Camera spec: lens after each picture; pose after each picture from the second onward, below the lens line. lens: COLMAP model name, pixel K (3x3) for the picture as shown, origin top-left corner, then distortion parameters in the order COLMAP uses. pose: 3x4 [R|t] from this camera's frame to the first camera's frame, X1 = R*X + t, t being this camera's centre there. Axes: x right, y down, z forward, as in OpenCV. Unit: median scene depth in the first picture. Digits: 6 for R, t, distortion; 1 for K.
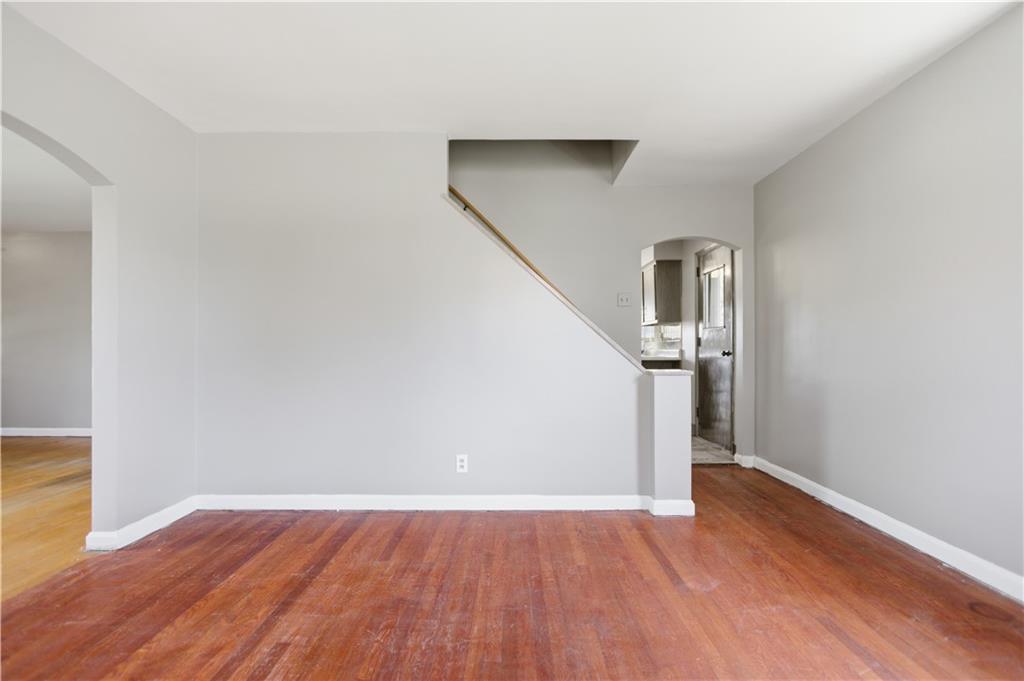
lens RADIAL K [[480.1, 0, 513.7], [0, 480.1, 341.8], [0, 0, 1]] dist [-0.004248, 0.000368]
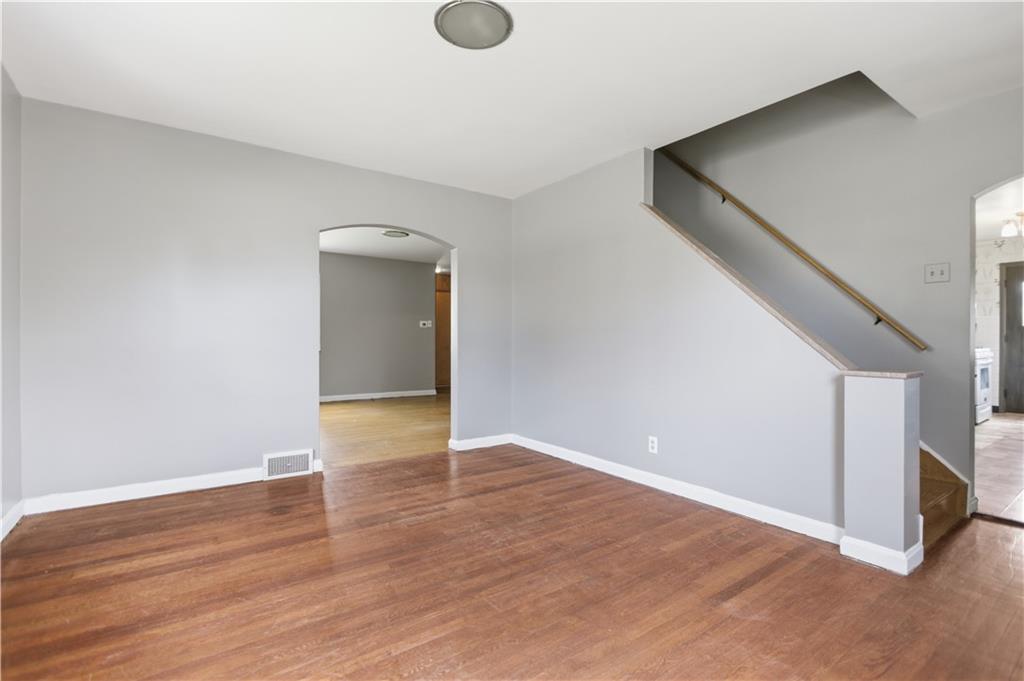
lens RADIAL K [[469.1, 0, 511.4], [0, 469.1, 336.5], [0, 0, 1]] dist [0.000168, 0.000554]
pose [[0.582857, -0.002667, -0.812571, 0.723048], [0.006057, 0.999981, 0.001063, 0.003108], [0.812552, -0.005541, 0.582862, 0.140798]]
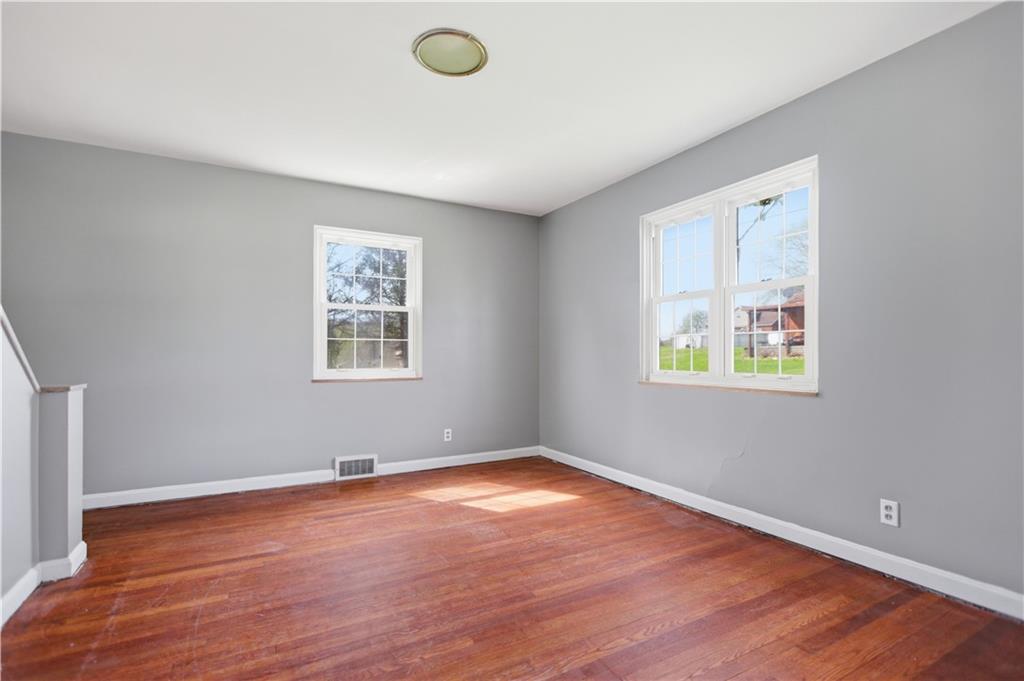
lens RADIAL K [[480.1, 0, 513.7], [0, 480.1, 341.8], [0, 0, 1]] dist [-0.004248, 0.000368]
pose [[-0.485783, 0.021857, 0.873806, -0.856003], [-0.009881, 0.999486, -0.030494, 0.009131], [-0.874024, -0.023448, -0.485317, 0.916984]]
